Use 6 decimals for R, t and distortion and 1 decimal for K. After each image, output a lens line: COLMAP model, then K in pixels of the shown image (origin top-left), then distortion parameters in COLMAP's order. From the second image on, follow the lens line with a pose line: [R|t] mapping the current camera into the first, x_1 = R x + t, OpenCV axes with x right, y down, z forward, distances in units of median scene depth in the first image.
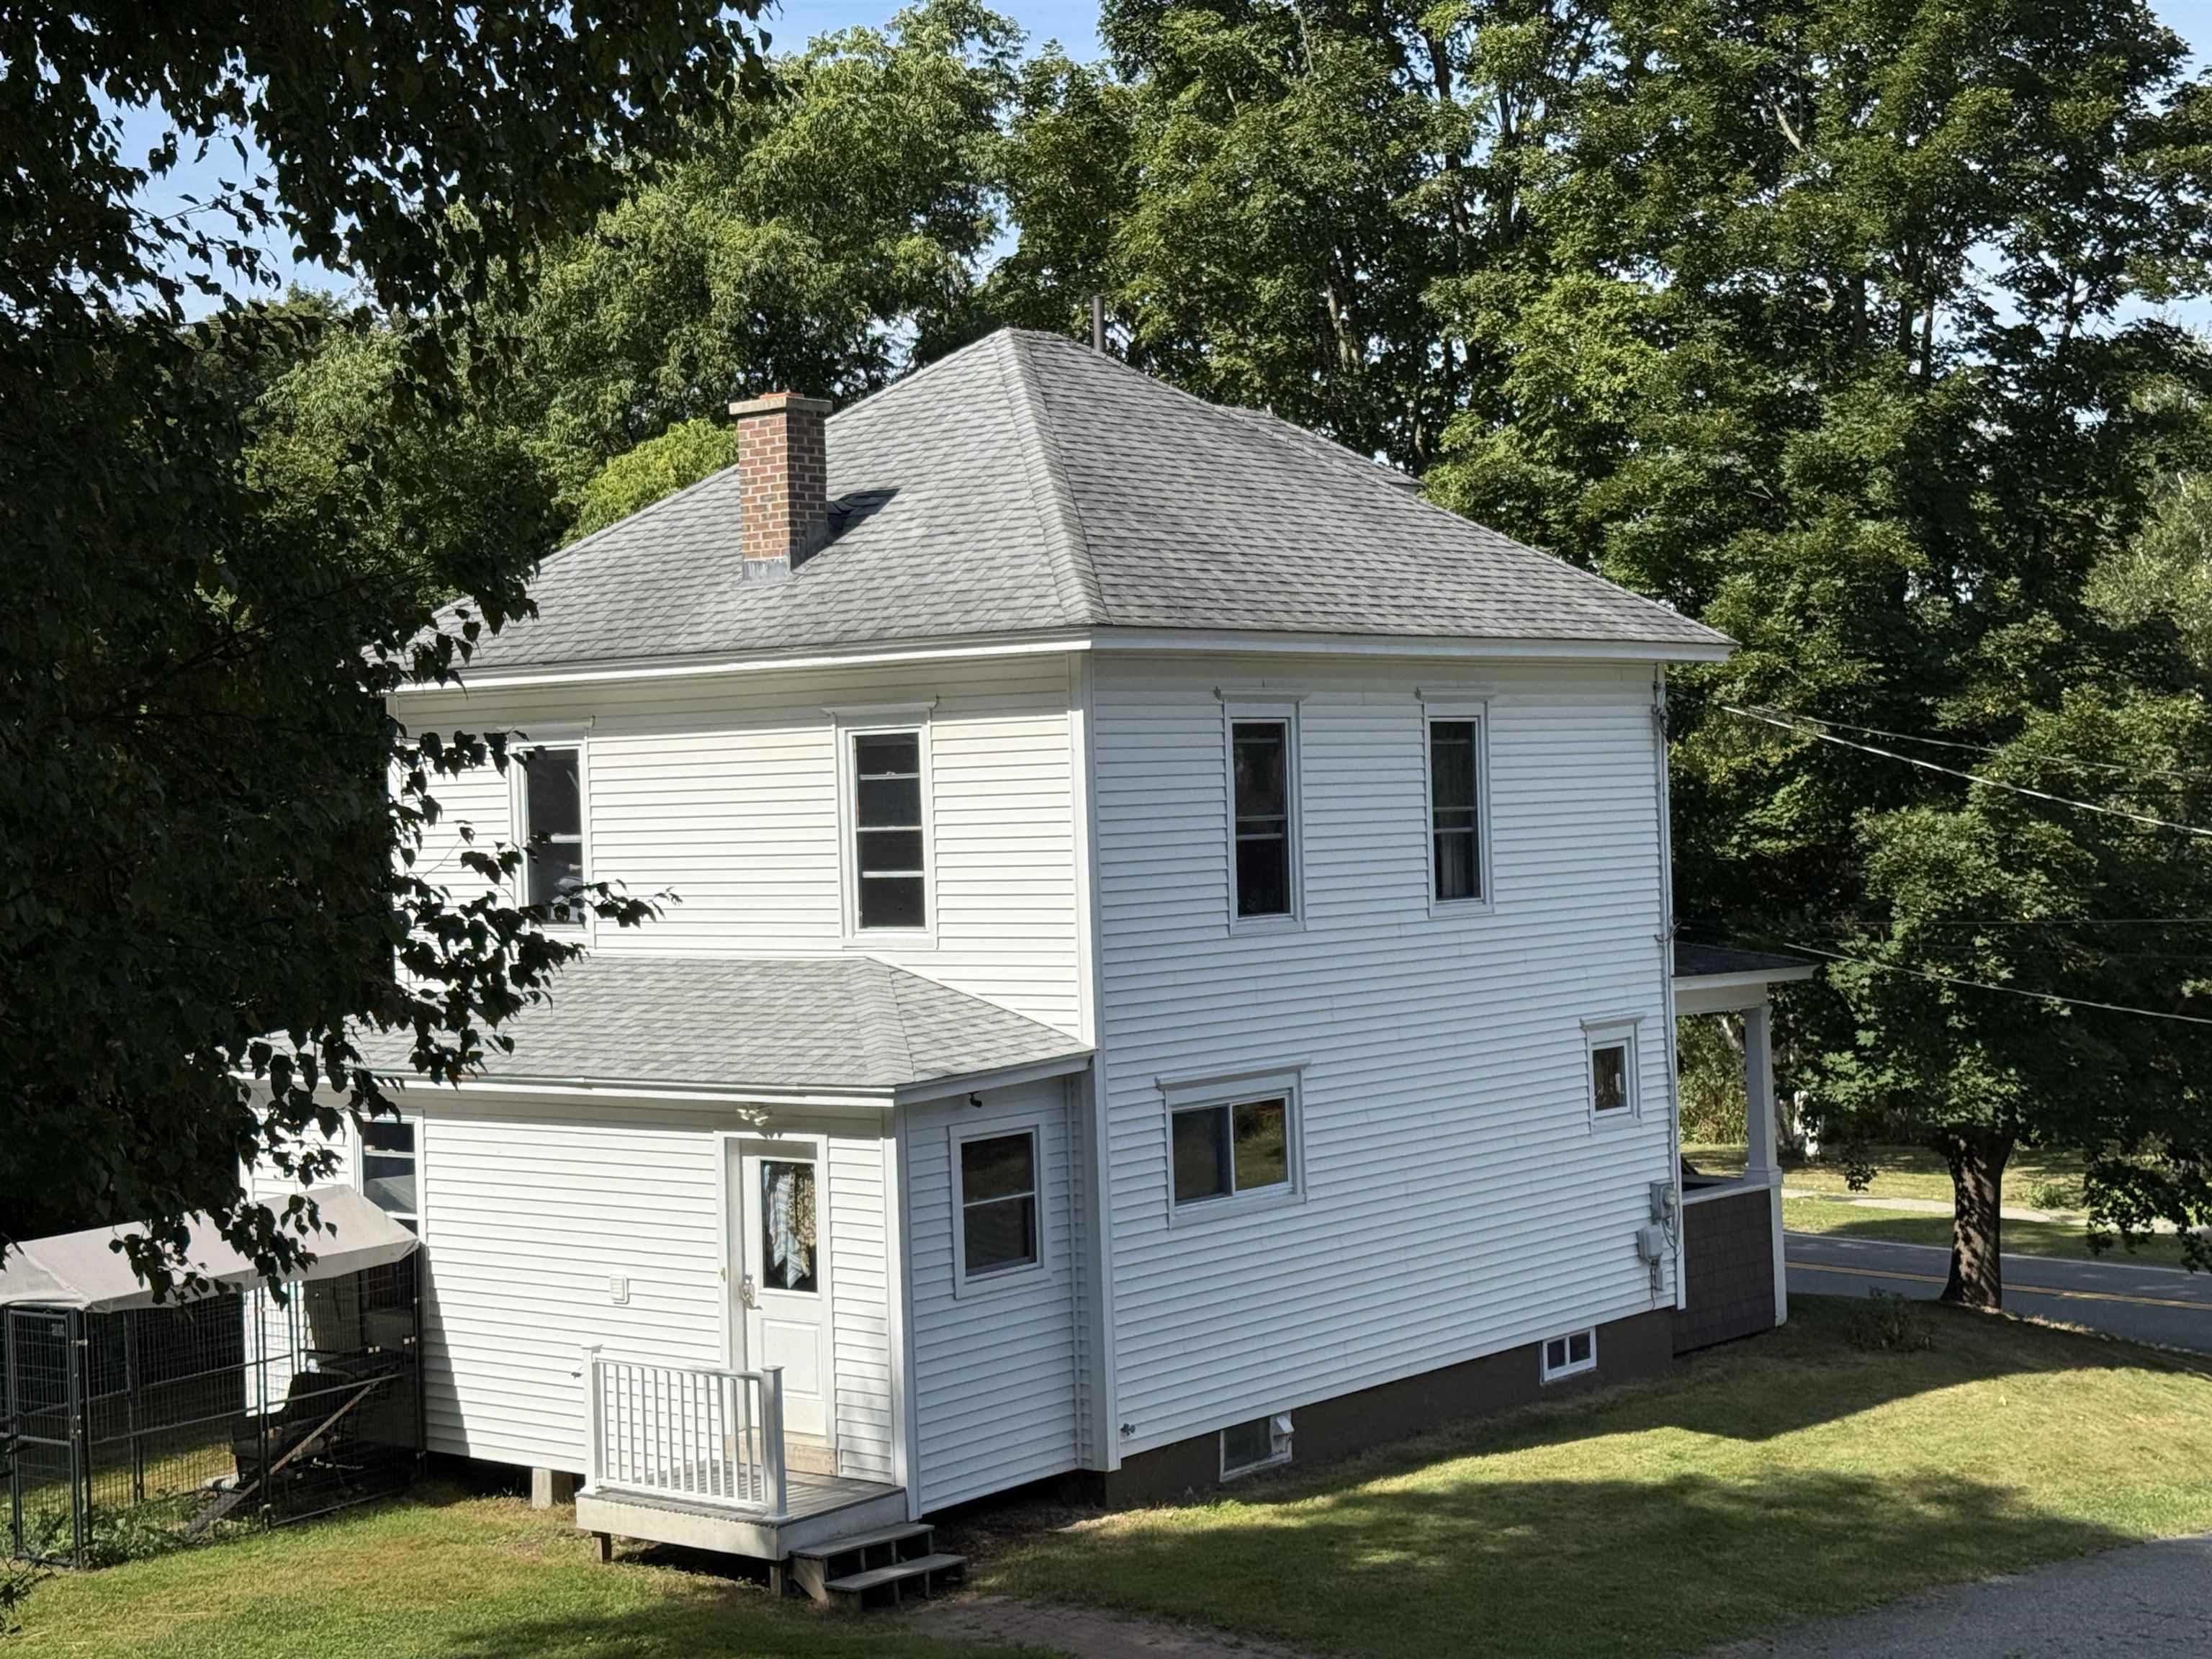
lens RADIAL K [[3287.2, 0, 1104.3], [0, 3287.2, 781.9], [0, 0, 1]] dist [0.097798, 0.000000]
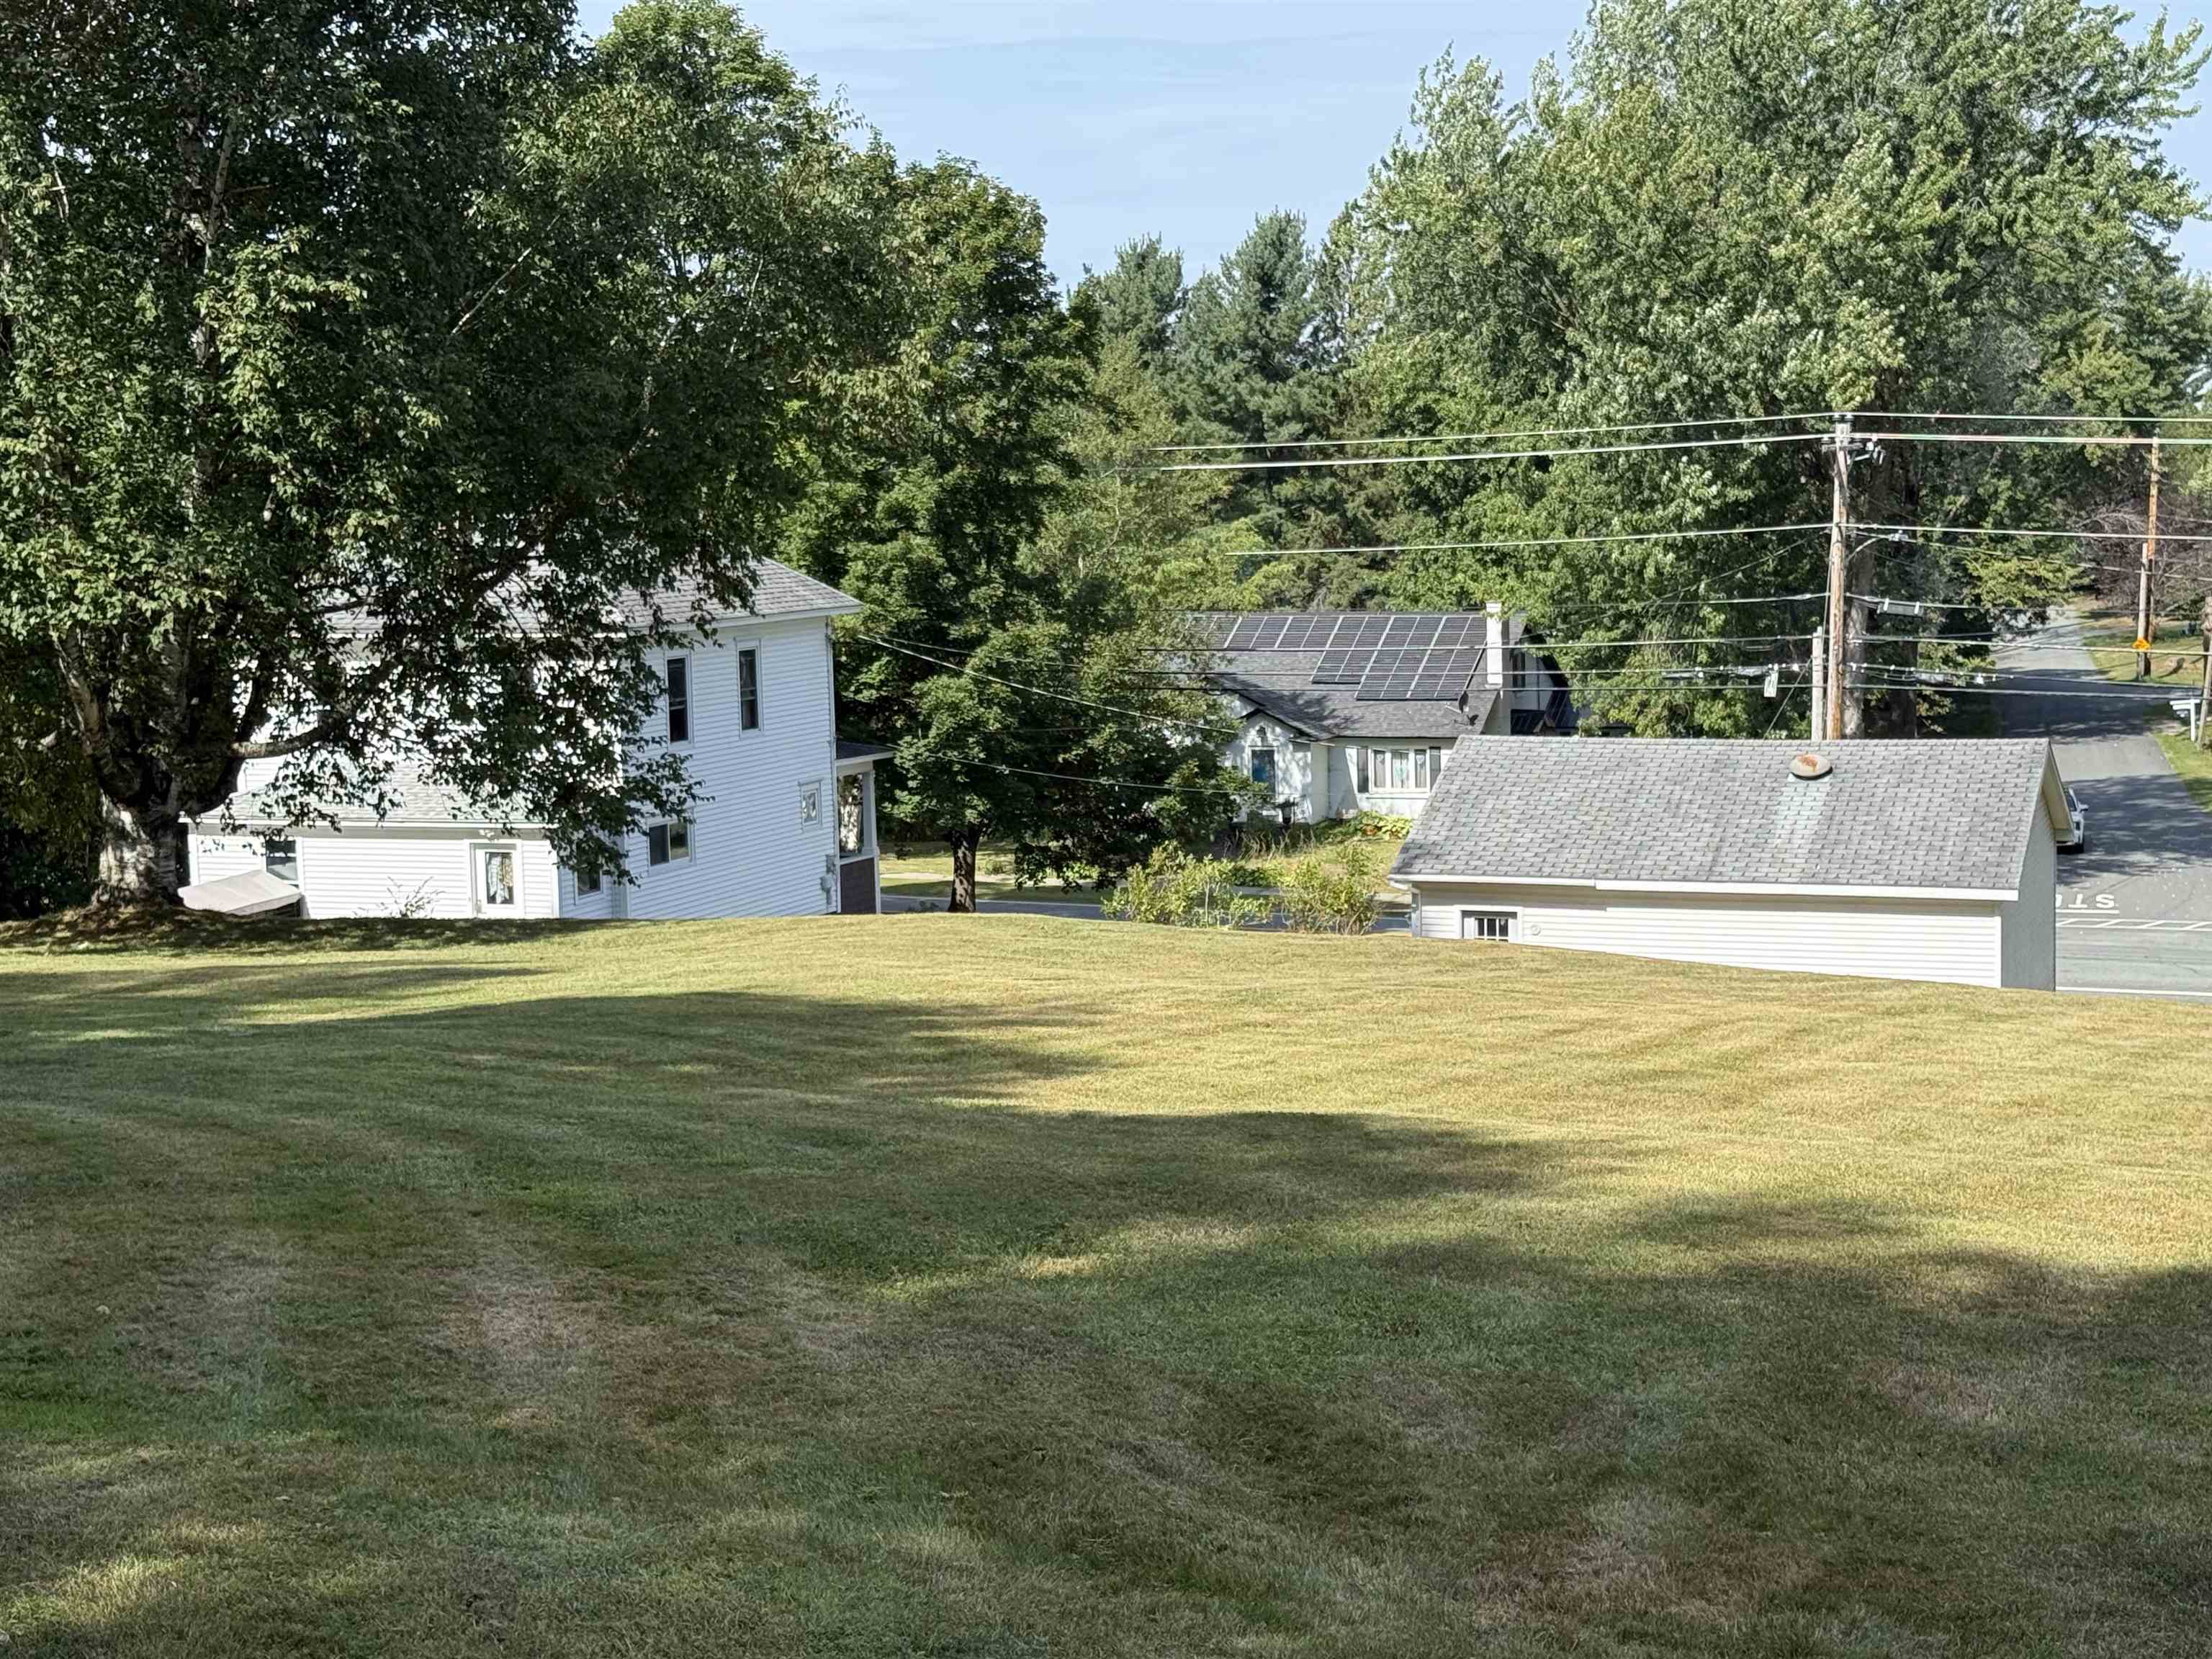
lens RADIAL K [[3287.2, 0, 1104.9], [0, 3287.2, 827.8], [0, 0, 1]] dist [0.097798, 0.000000]
pose [[0.950064, -0.028344, 0.310766, -0.449271], [-0.001232, 0.995518, 0.094564, -0.136836], [-0.312053, -0.090225, 0.945771, -1.488552]]
